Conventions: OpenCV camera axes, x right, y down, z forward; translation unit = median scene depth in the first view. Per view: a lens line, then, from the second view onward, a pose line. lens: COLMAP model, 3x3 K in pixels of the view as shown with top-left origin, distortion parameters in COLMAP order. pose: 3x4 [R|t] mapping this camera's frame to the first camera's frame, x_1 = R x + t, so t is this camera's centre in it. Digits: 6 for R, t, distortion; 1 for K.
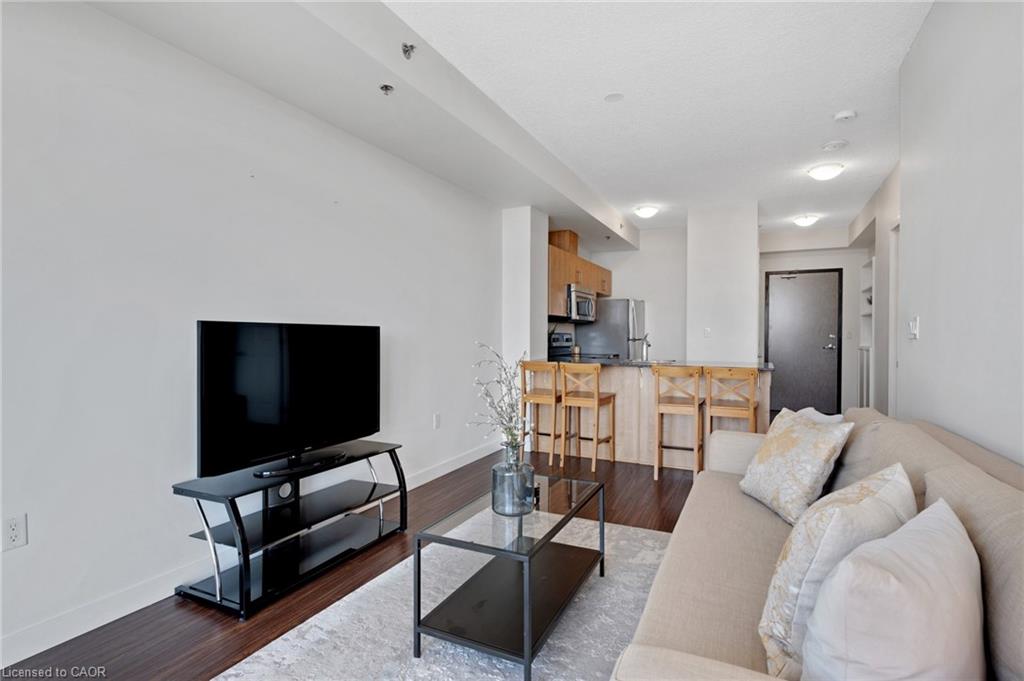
lens RADIAL K [[501.9, 0, 509.3], [0, 501.9, 341.9], [0, 0, 1]] dist [0.011814, -0.001101]
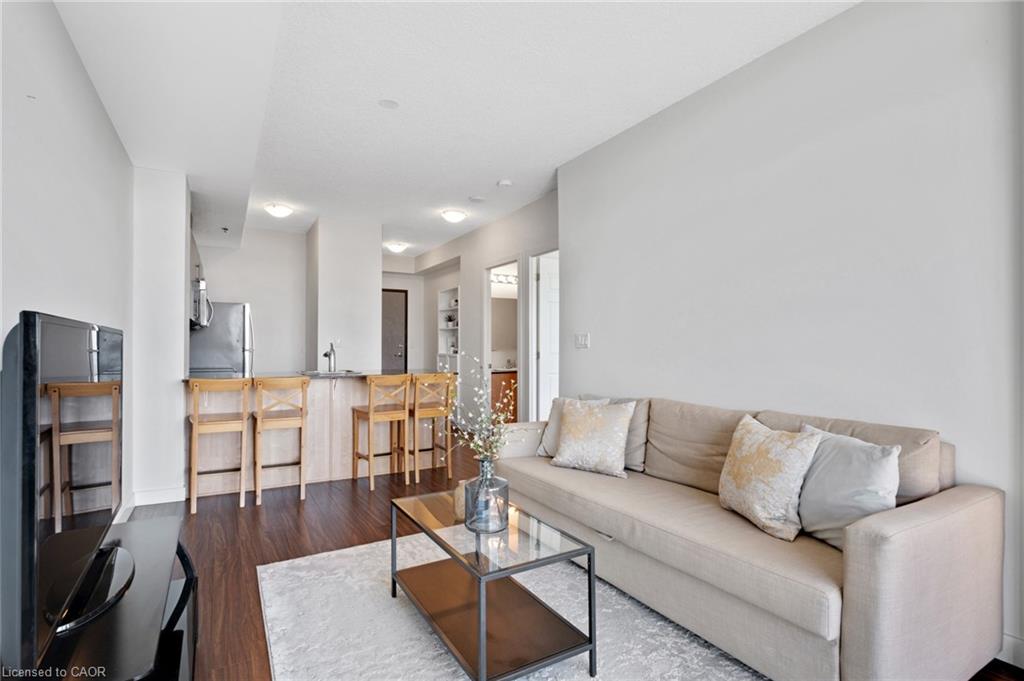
lens RADIAL K [[501.9, 0, 509.3], [0, 501.9, 341.9], [0, 0, 1]] dist [0.011814, -0.001101]
pose [[0.555586, 0.004482, 0.831447, -0.333812], [0.011260, 0.999853, -0.012913, -0.002927], [-0.831383, 0.016536, 0.555454, 0.184099]]
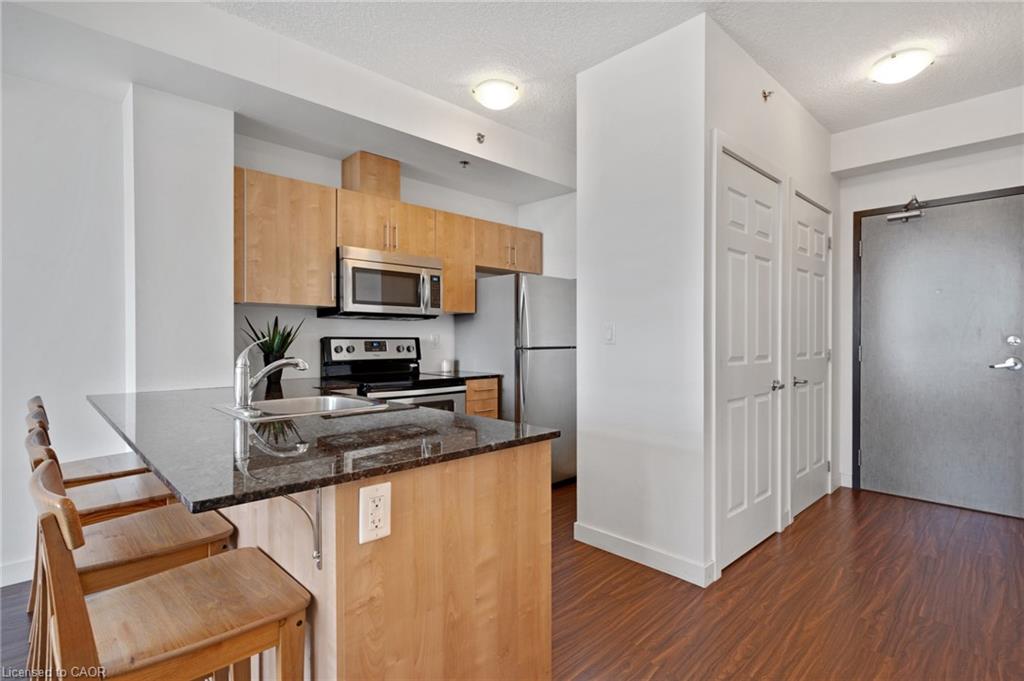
lens RADIAL K [[501.9, 0, 509.3], [0, 501.9, 341.9], [0, 0, 1]] dist [0.011814, -0.001101]
pose [[0.942317, -0.001277, -0.334720, 0.586121], [-0.001511, 0.999966, -0.008071, -0.010141], [0.334719, 0.008111, 0.942283, 0.686145]]
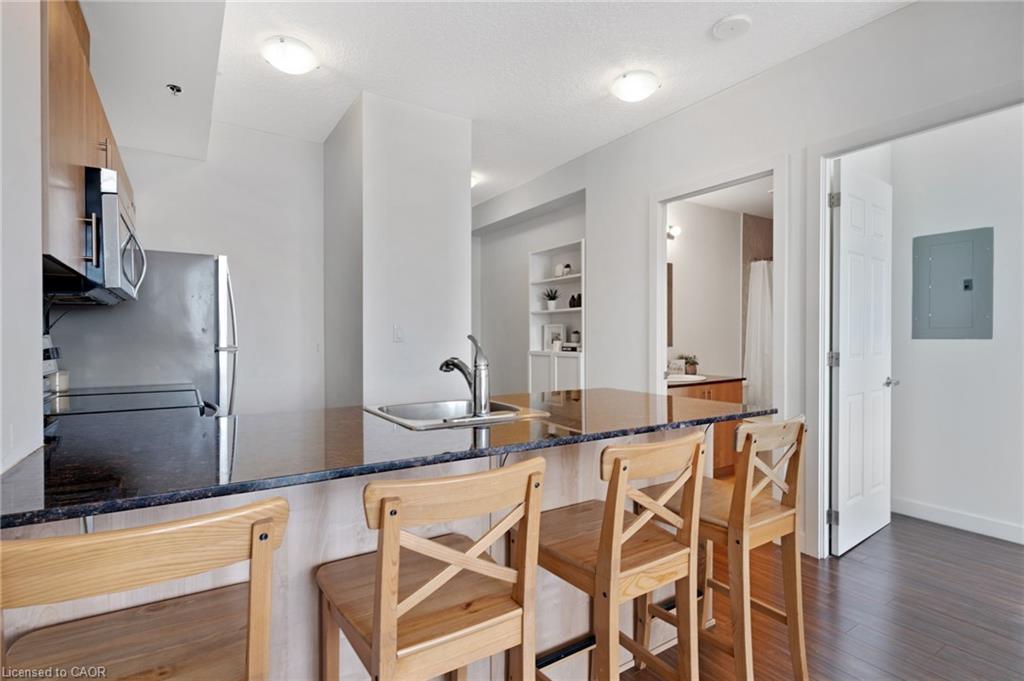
lens RADIAL K [[501.9, 0, 509.3], [0, 501.9, 341.9], [0, 0, 1]] dist [0.011814, -0.001101]
pose [[0.506579, -0.010400, 0.862131, -0.016912], [0.012844, 0.999907, 0.004516, -0.013083], [-0.862098, 0.008785, 0.506666, 0.794107]]
